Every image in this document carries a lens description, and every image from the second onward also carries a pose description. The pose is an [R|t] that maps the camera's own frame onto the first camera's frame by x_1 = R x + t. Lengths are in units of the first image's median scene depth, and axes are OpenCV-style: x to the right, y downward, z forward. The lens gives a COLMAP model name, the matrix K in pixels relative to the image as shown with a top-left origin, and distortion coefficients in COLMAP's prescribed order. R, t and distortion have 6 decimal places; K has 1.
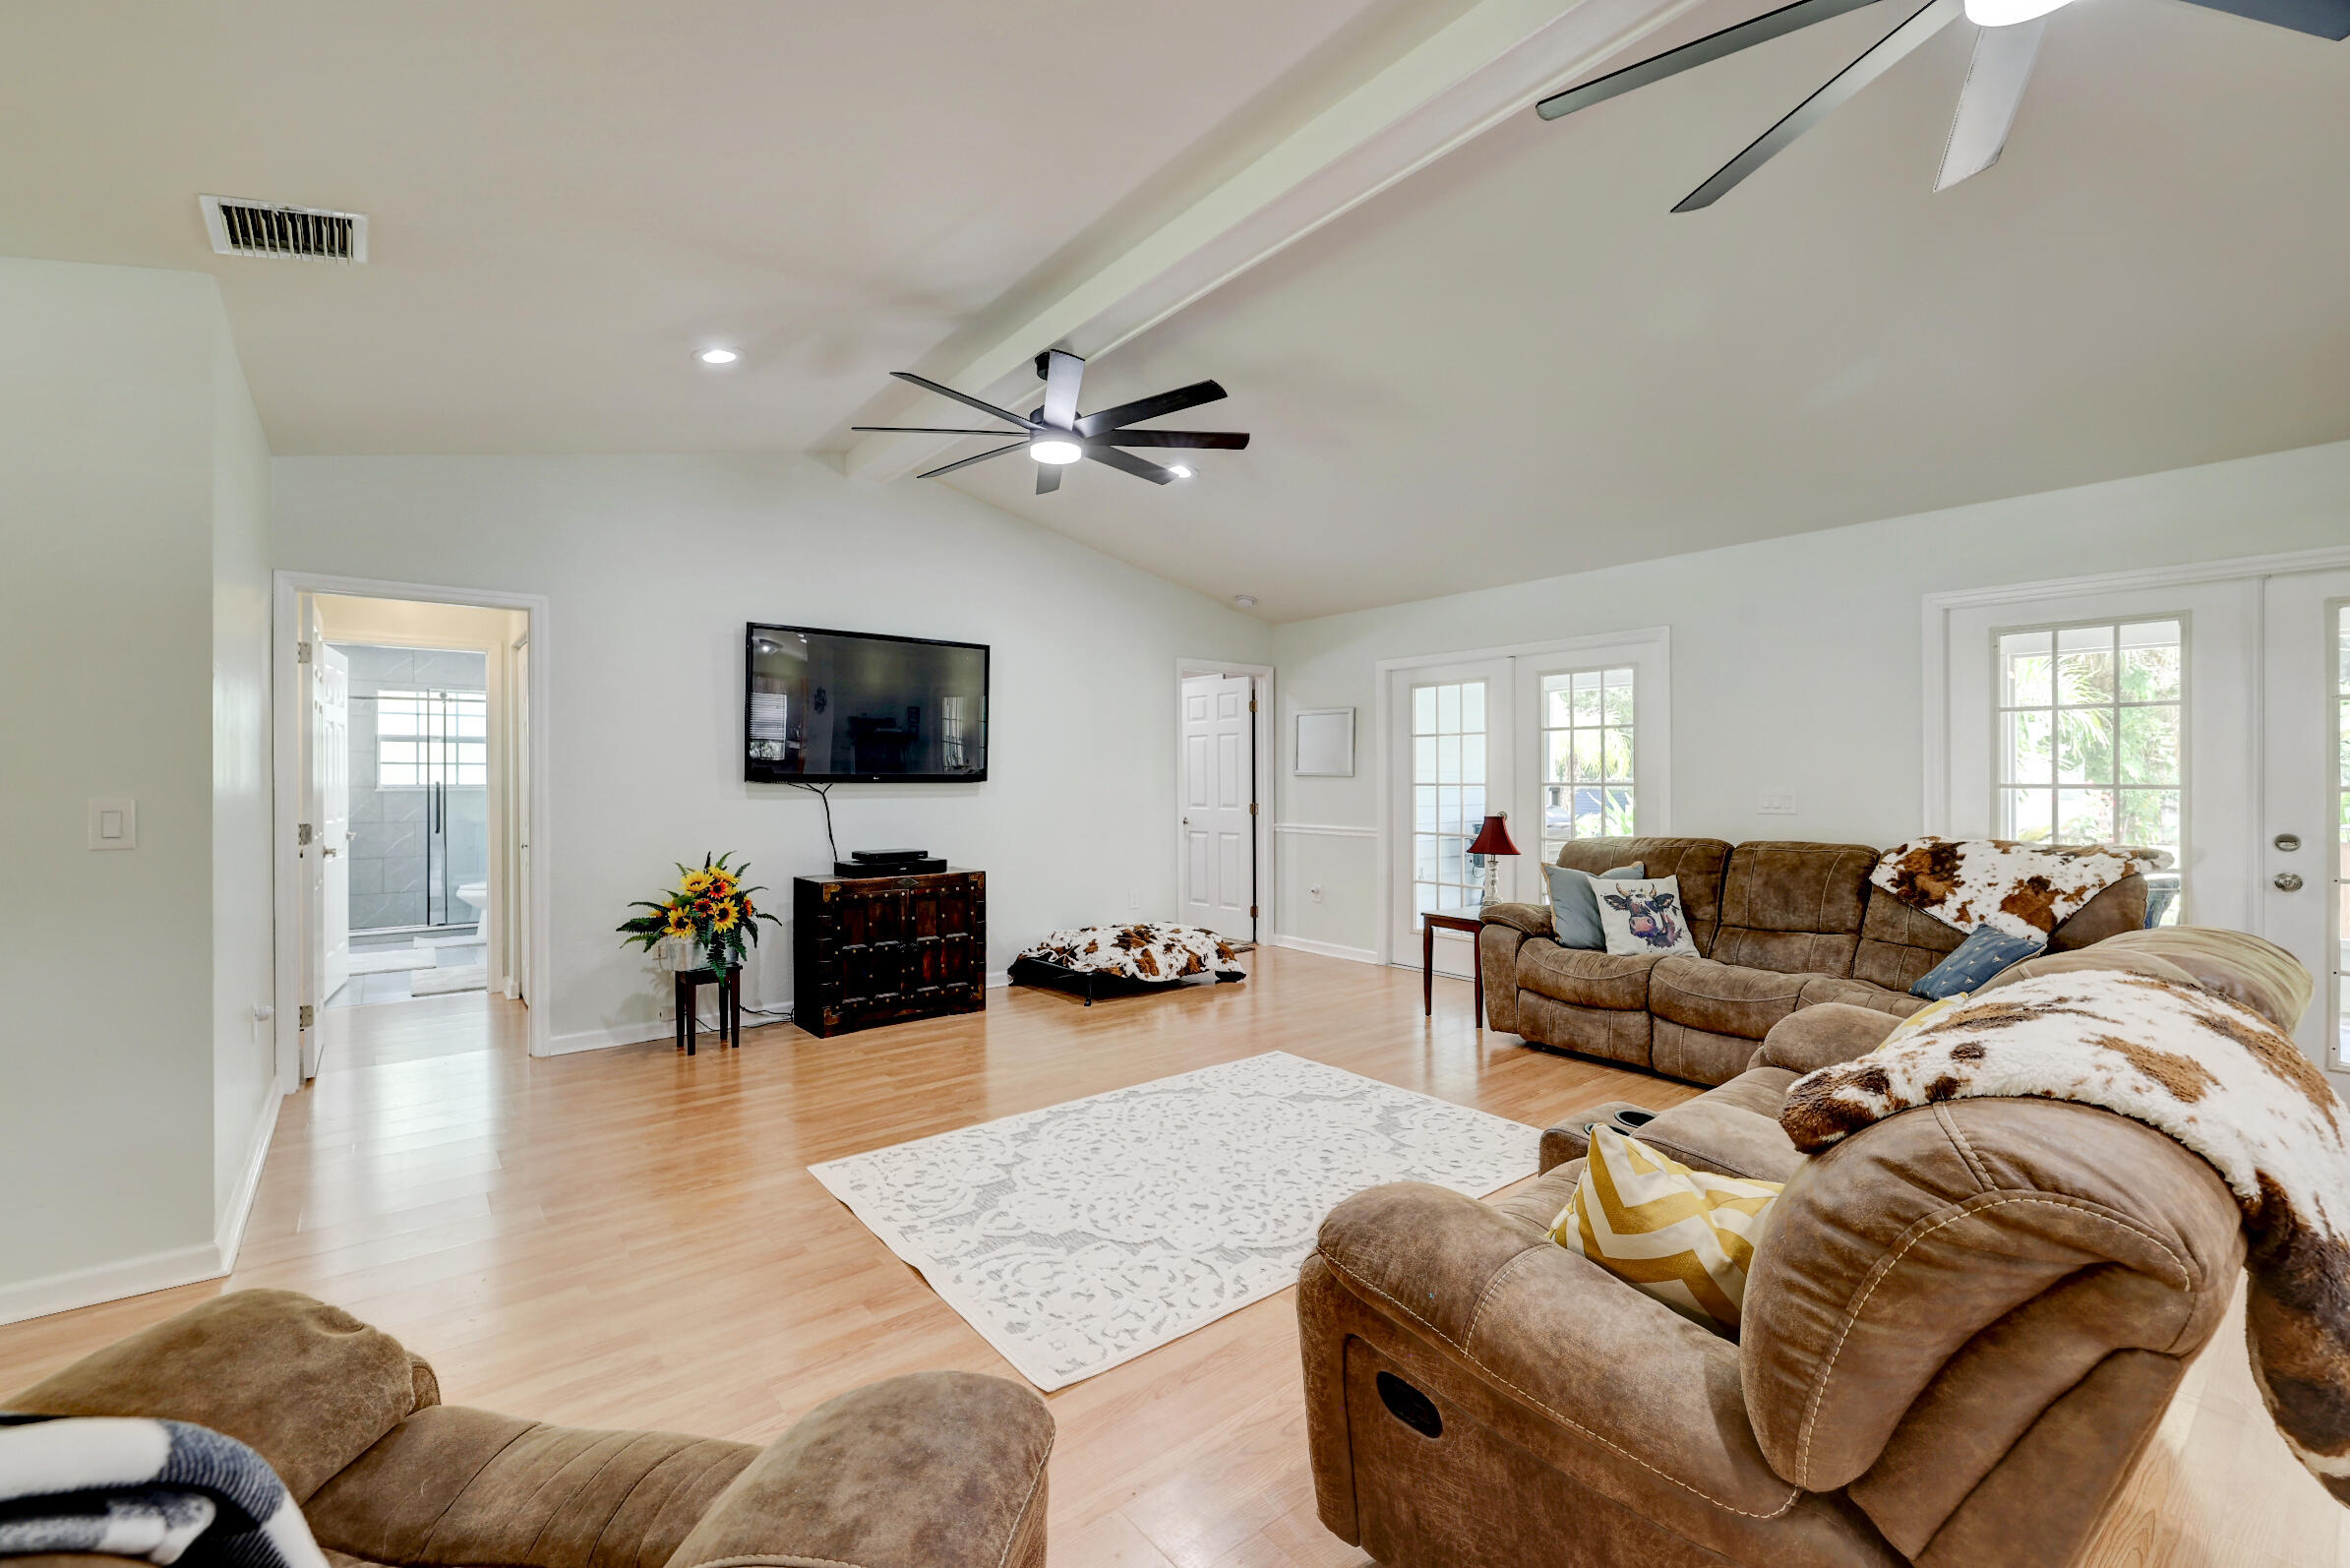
lens RADIAL K [[977.6, 0, 1167.2], [0, 977.6, 781.3], [0, 0, 1]] dist [-0.004801, -0.000214]
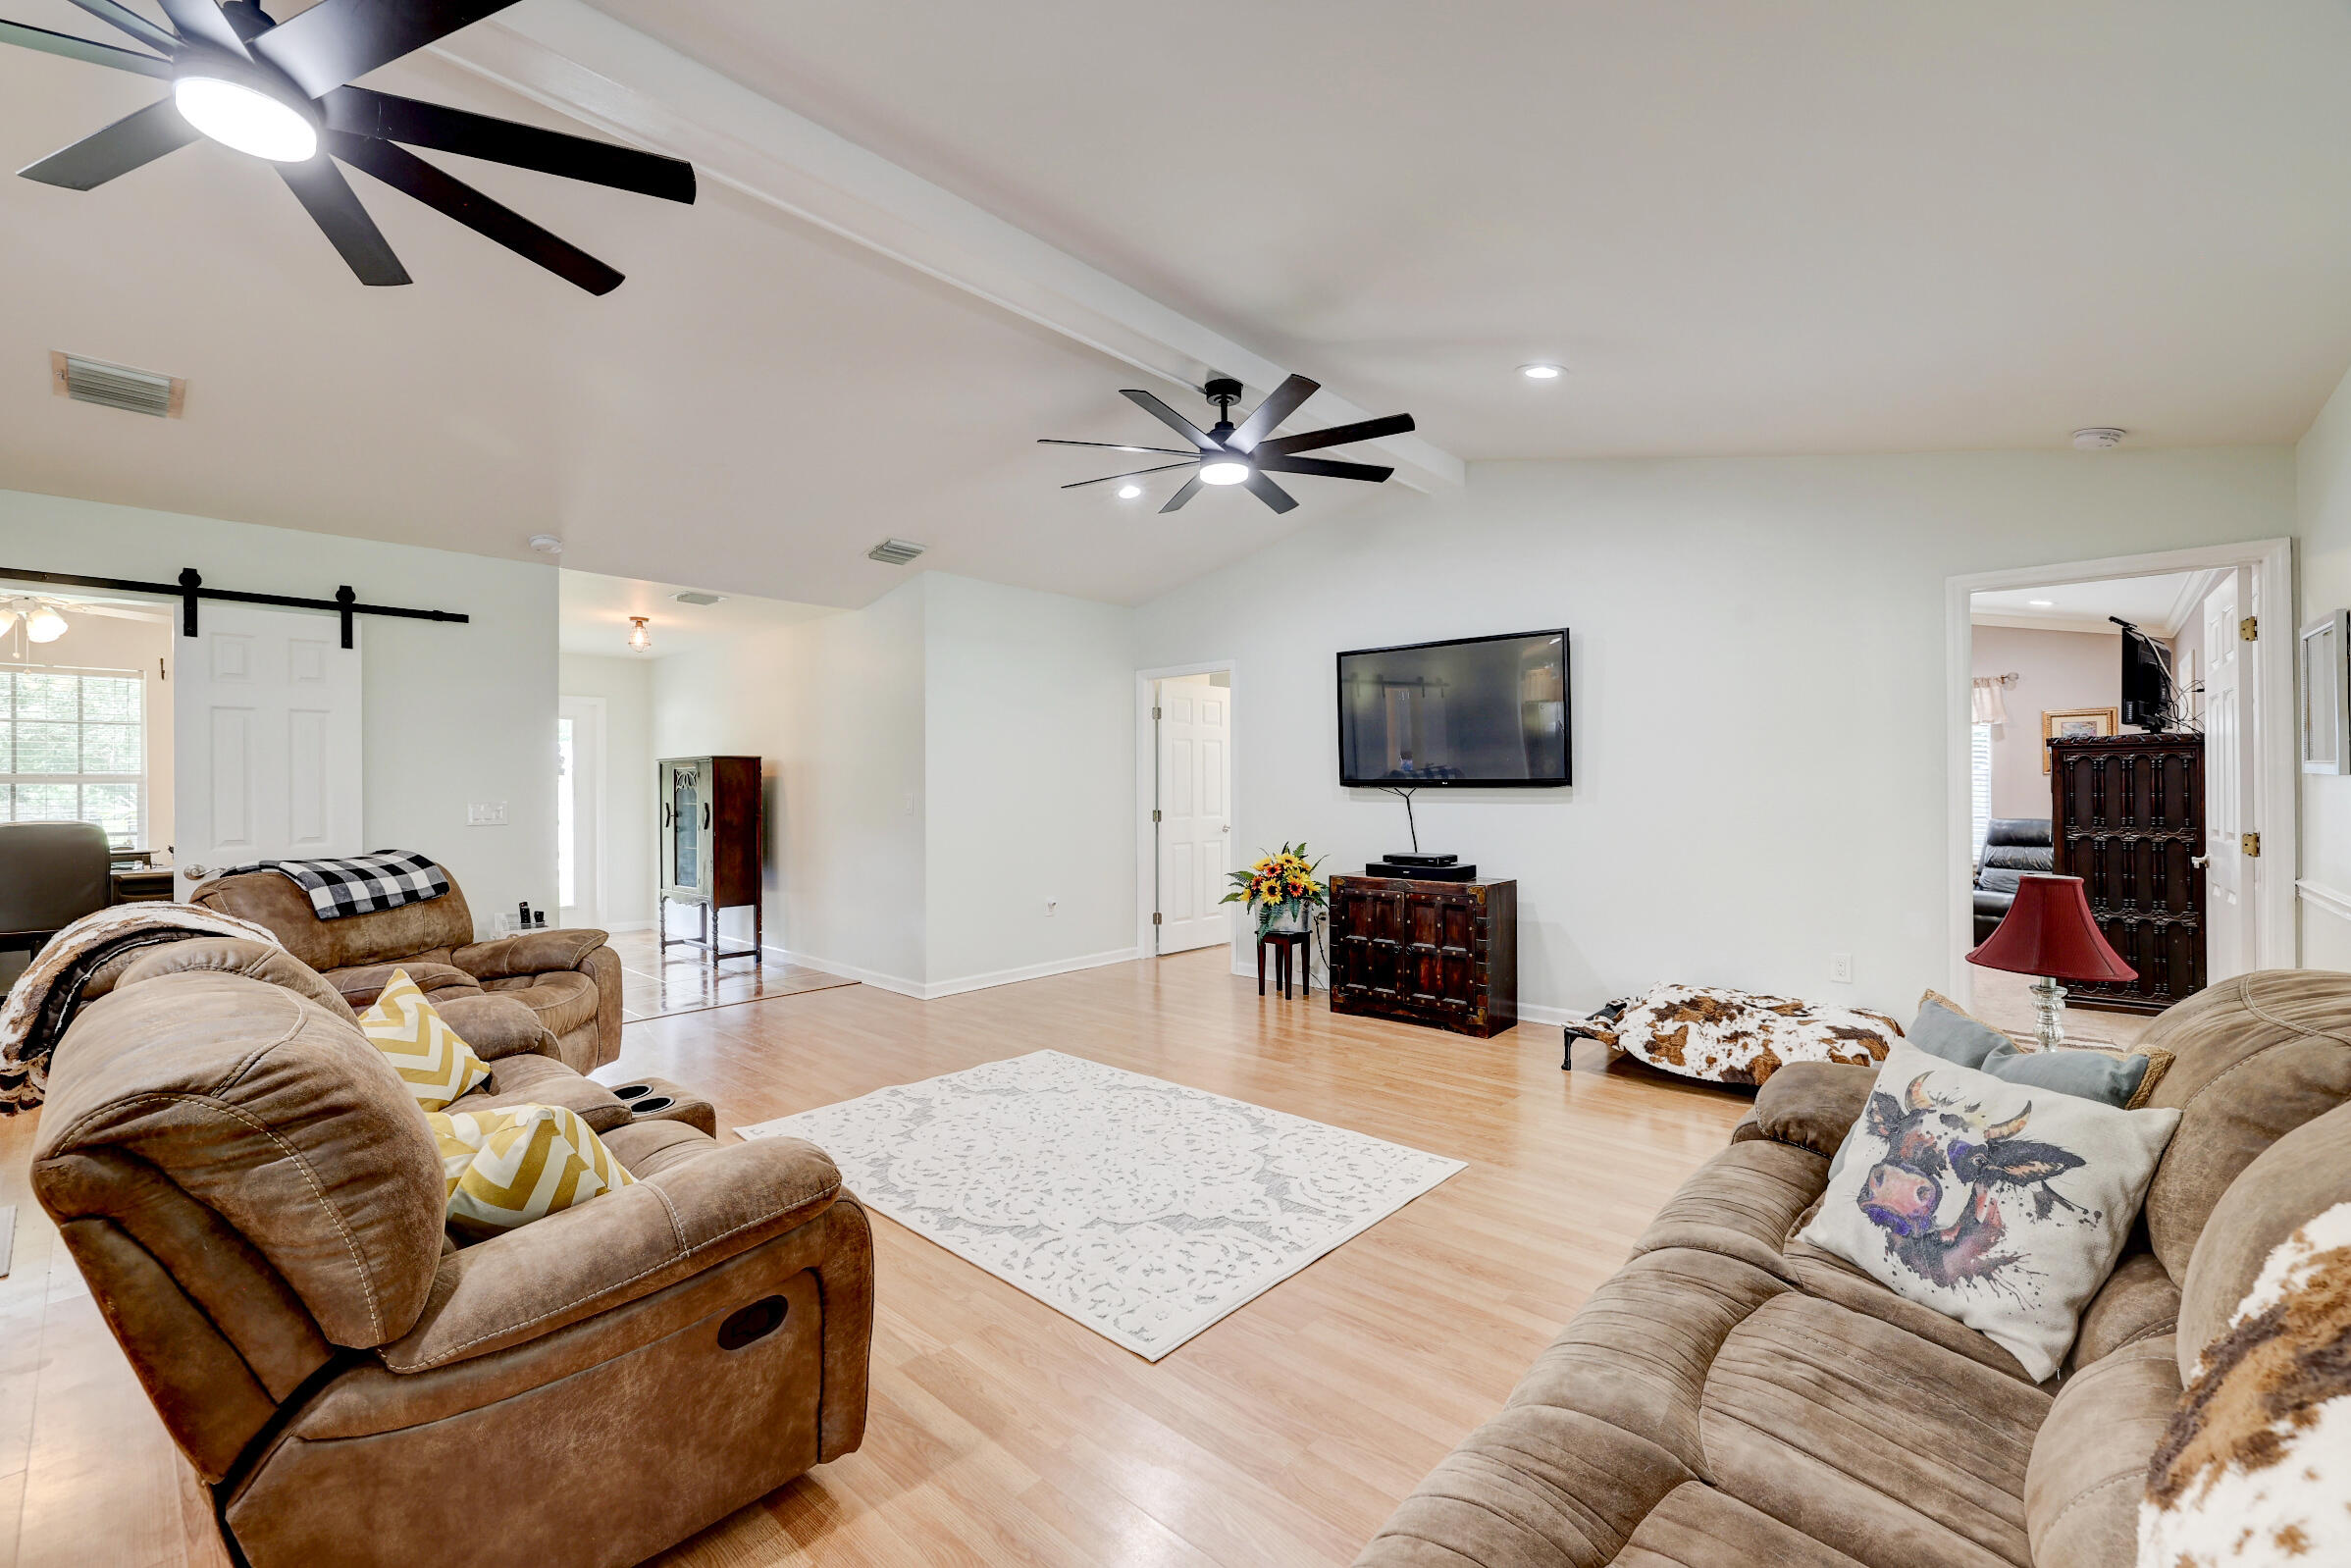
lens RADIAL K [[978.0, 0, 1167.7], [0, 978.0, 781.3], [0, 0, 1]] dist [-0.004801, -0.000214]
pose [[0.156515, -0.001614, -0.987674, 0.759891], [-0.001544, 0.999997, -0.001879, -0.003039], [0.987674, 0.001819, 0.156512, 0.647027]]
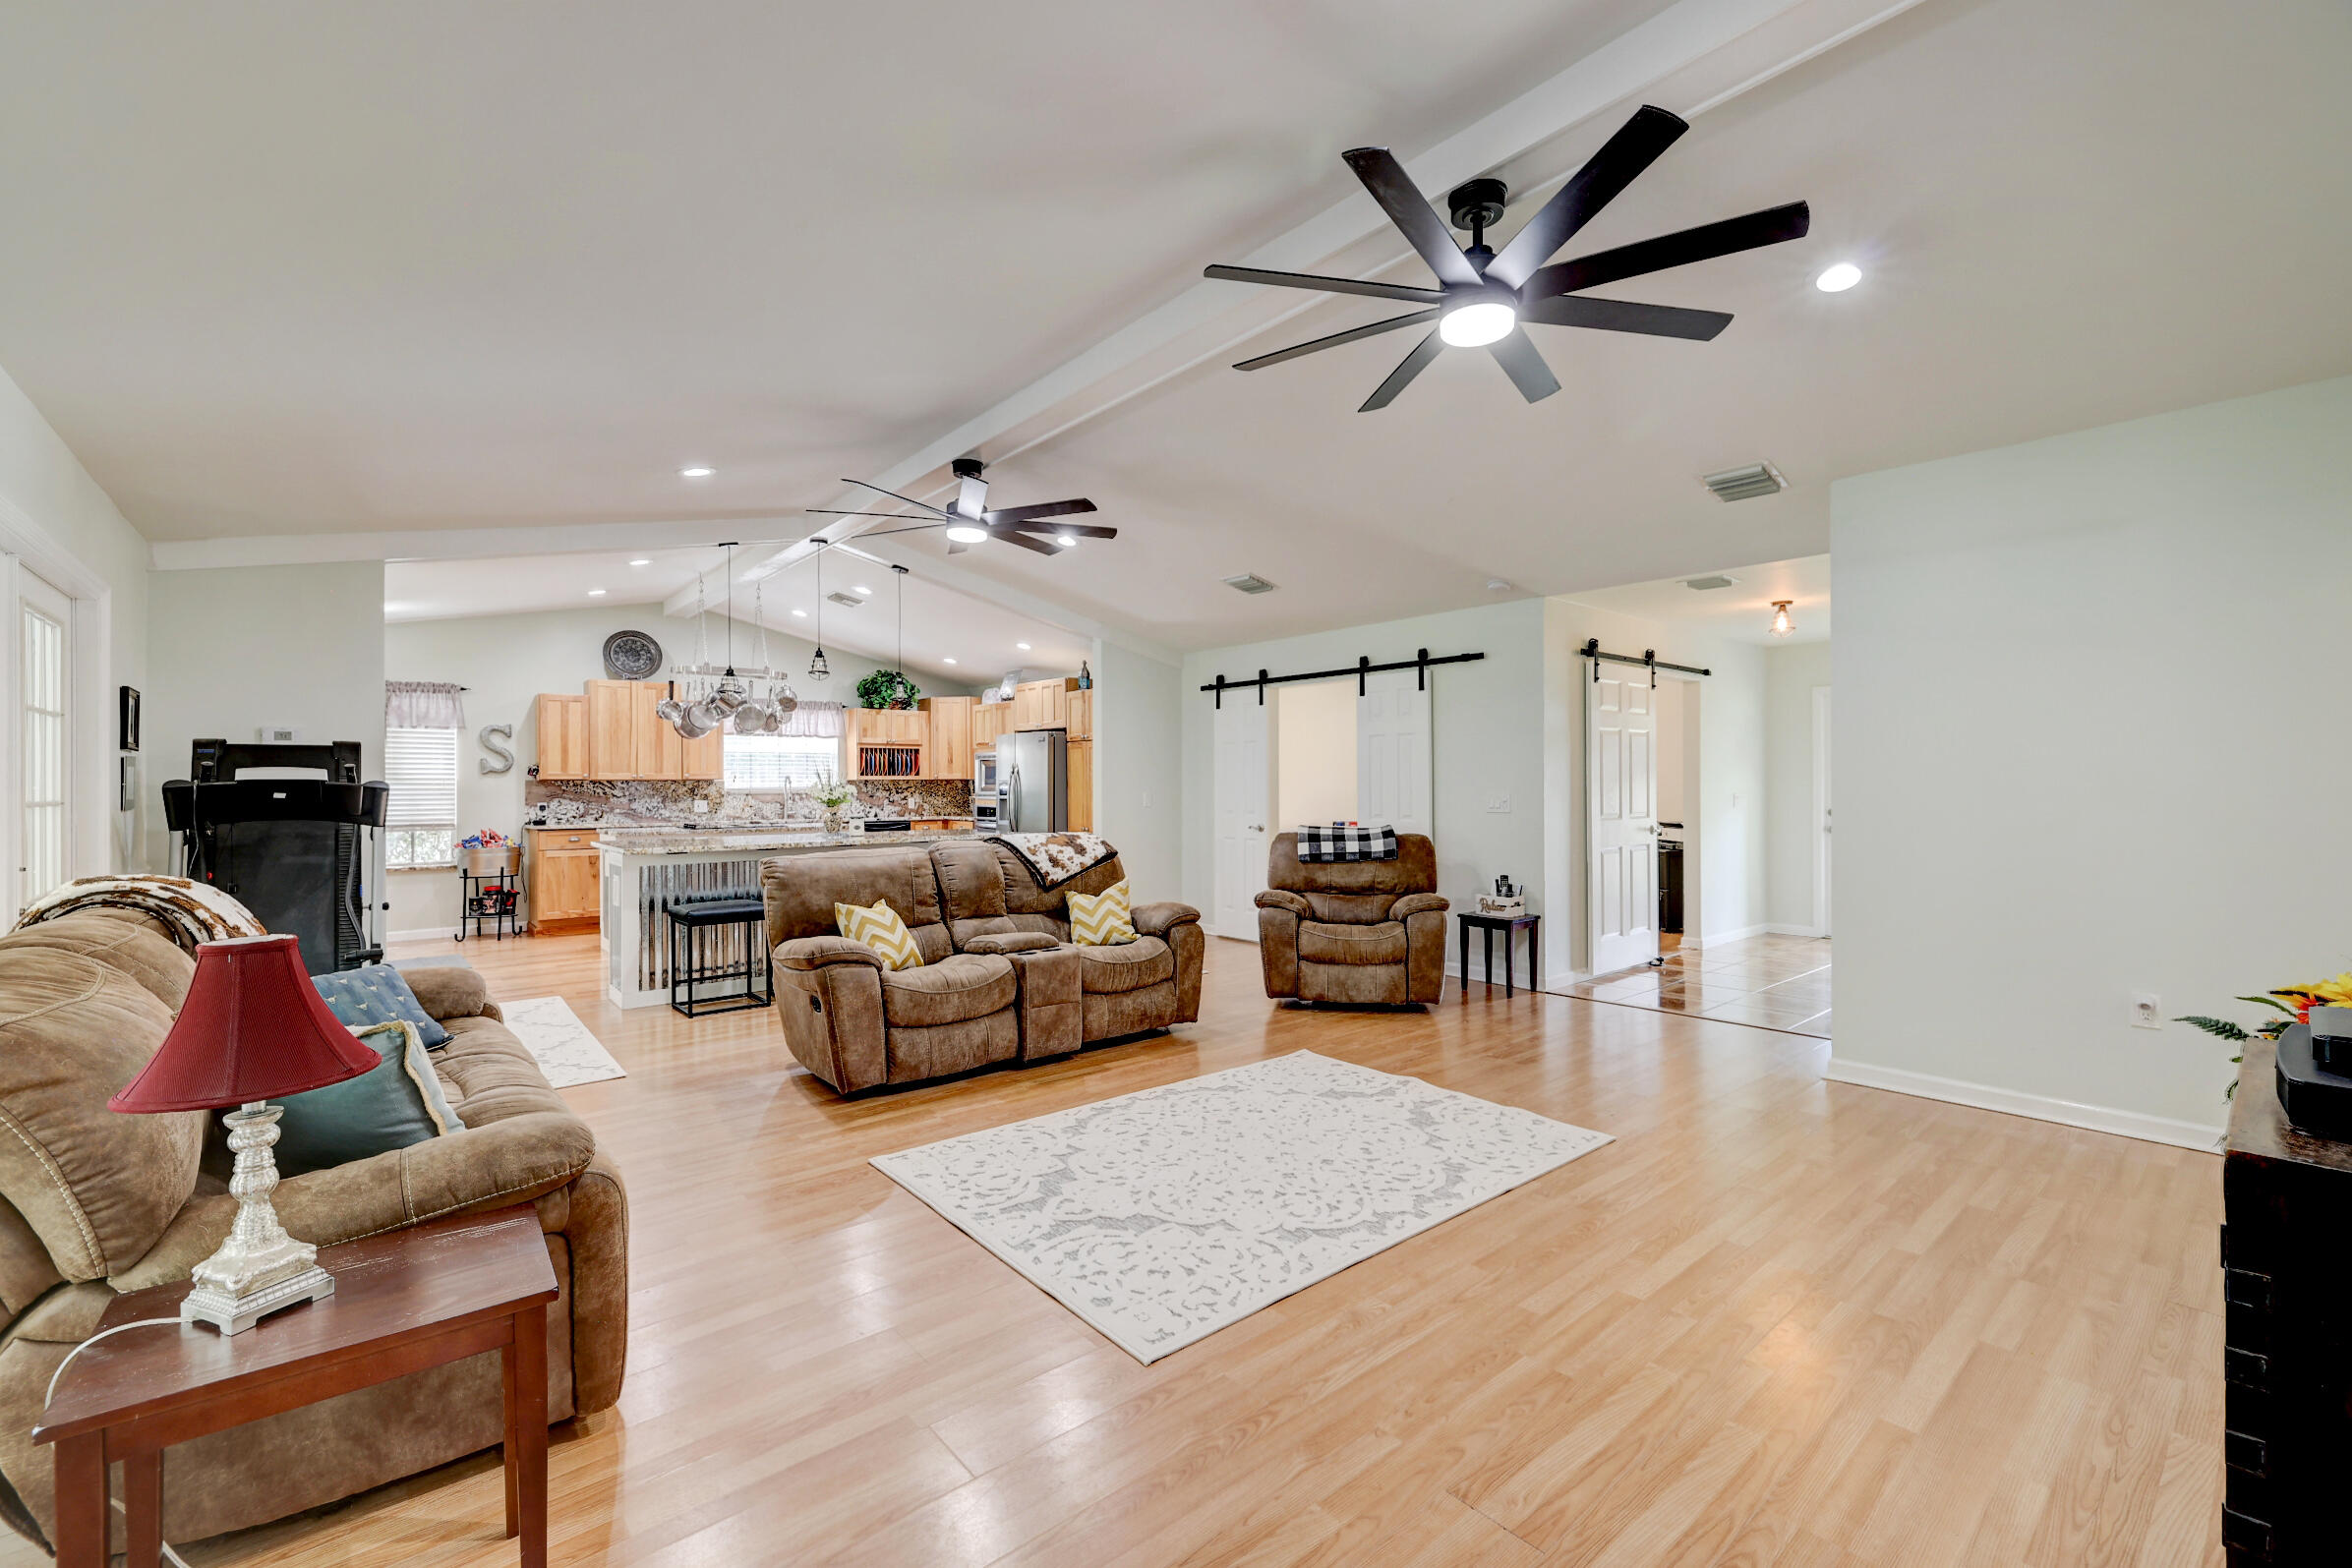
lens RADIAL K [[982.2, 0, 1173.4], [0, 982.2, 789.9], [0, 0, 1]] dist [0.000623, -0.000028]
pose [[-0.999487, 0.007976, -0.031009, 0.110155], [0.007565, 0.999882, 0.013367, -0.009619], [0.031112, 0.013125, -0.999430, 1.423758]]
